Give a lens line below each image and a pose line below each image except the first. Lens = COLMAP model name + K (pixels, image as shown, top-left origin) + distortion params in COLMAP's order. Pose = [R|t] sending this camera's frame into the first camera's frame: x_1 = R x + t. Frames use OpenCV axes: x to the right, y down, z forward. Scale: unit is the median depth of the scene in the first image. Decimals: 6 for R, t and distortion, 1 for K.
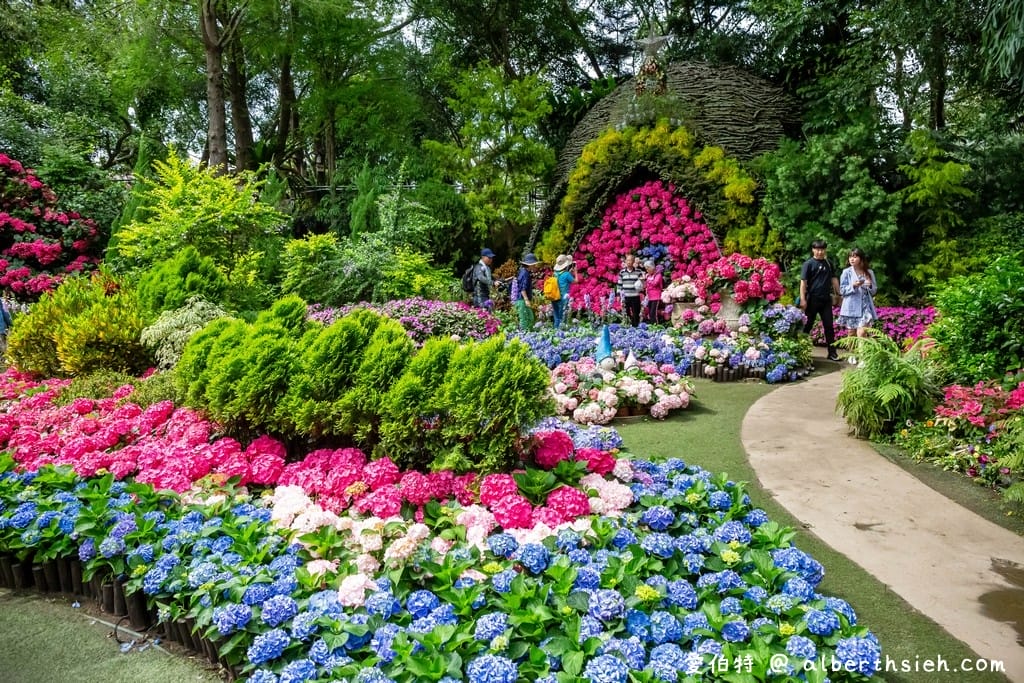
lens RADIAL K [[715.7, 0, 514.6], [0, 715.7, 330.9], [0, 0, 1]] dist [-0.087689, 0.081028]
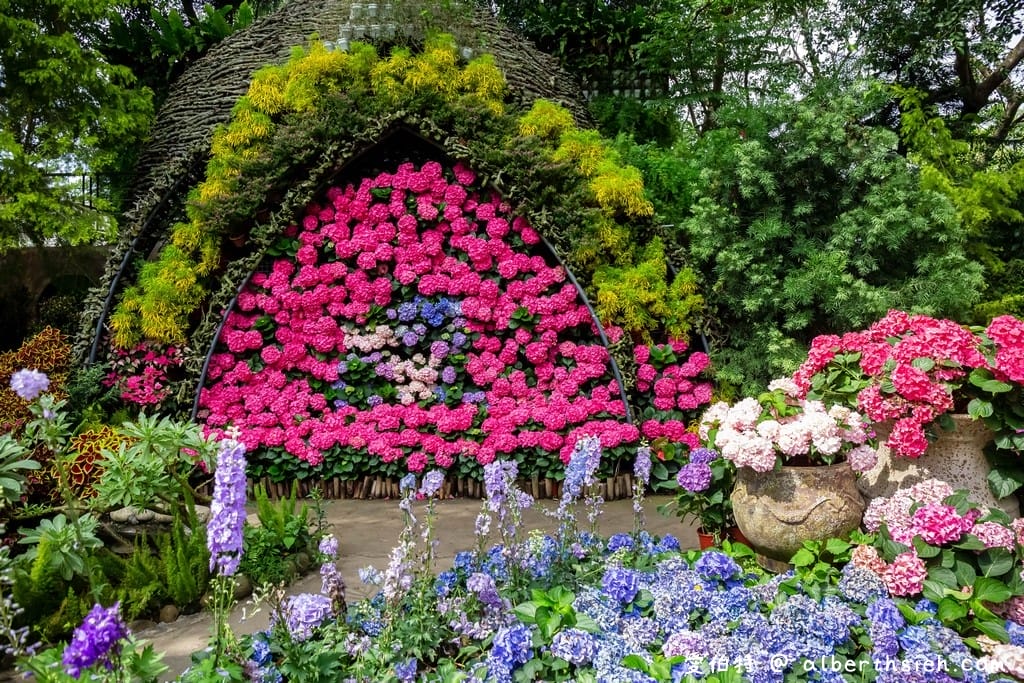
lens RADIAL K [[715.7, 0, 514.6], [0, 715.7, 330.9], [0, 0, 1]] dist [-0.087689, 0.081028]
pose [[0.797811, 0.003976, 0.602895, -0.038175], [0.055521, 0.995245, -0.080034, -0.060769], [-0.600346, 0.097326, 0.793796, 0.616974]]
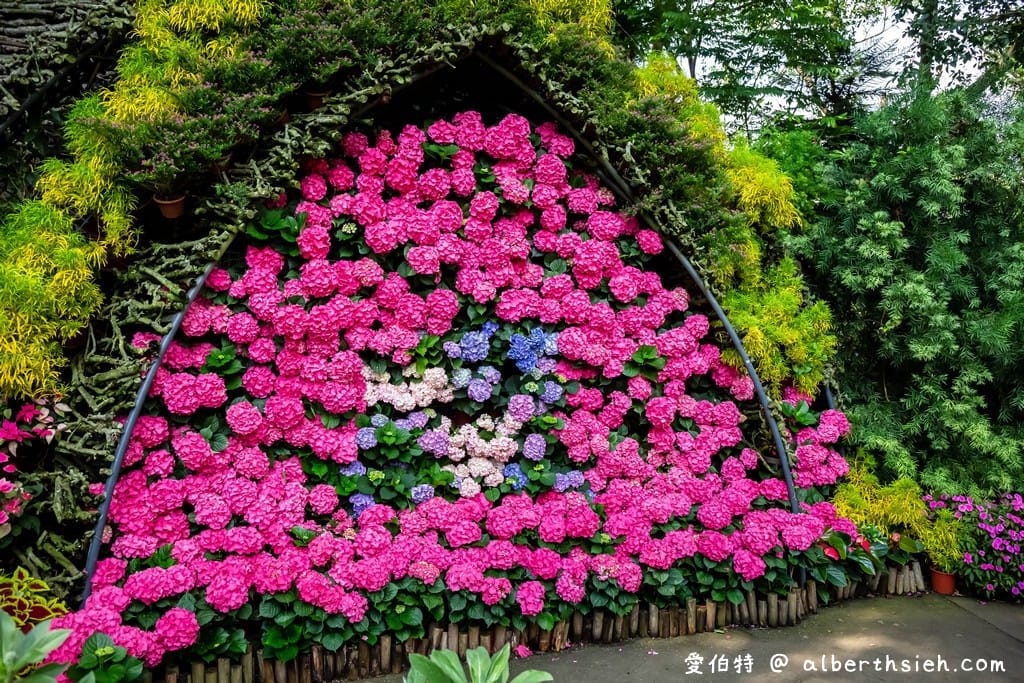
lens RADIAL K [[768.9, 0, 511.5], [0, 768.9, 333.9], [0, 0, 1]] dist [-0.045330, 0.004086]
pose [[0.498560, 0.043792, 0.865748, -0.076802], [0.058849, 0.994709, -0.084205, -0.093145], [-0.864855, 0.092929, 0.493345, 0.865667]]
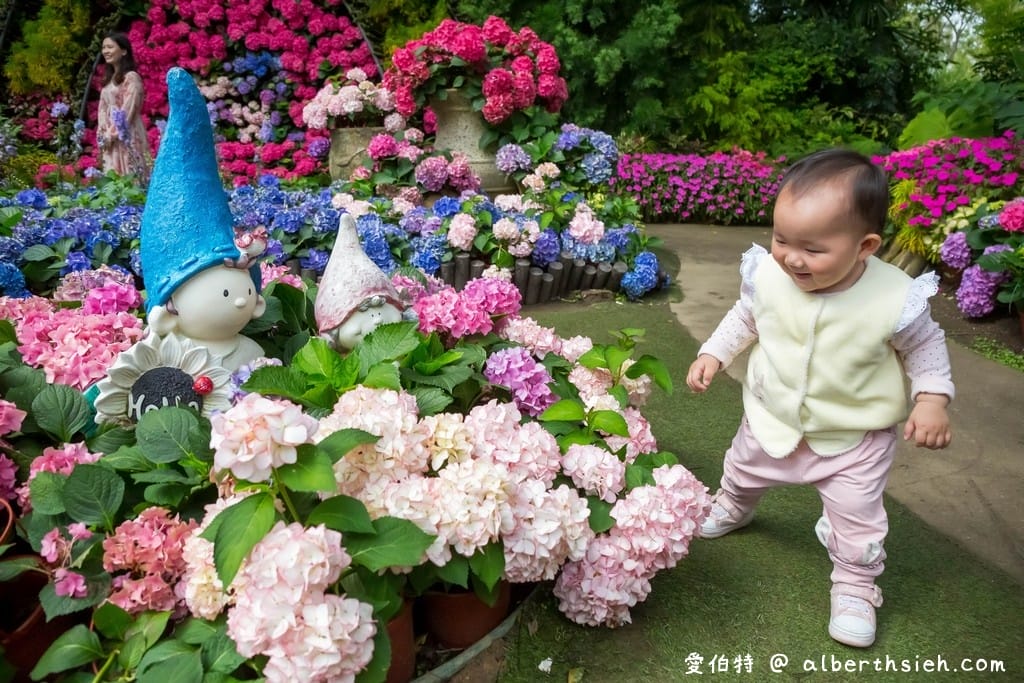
lens RADIAL K [[715.7, 0, 514.6], [0, 715.7, 330.9], [0, 0, 1]] dist [-0.087689, 0.081028]
pose [[0.839137, -0.114690, 0.531691, 0.049884], [0.033276, 0.986510, 0.160281, 0.013961], [-0.542902, -0.116805, 0.831633, 0.413184]]
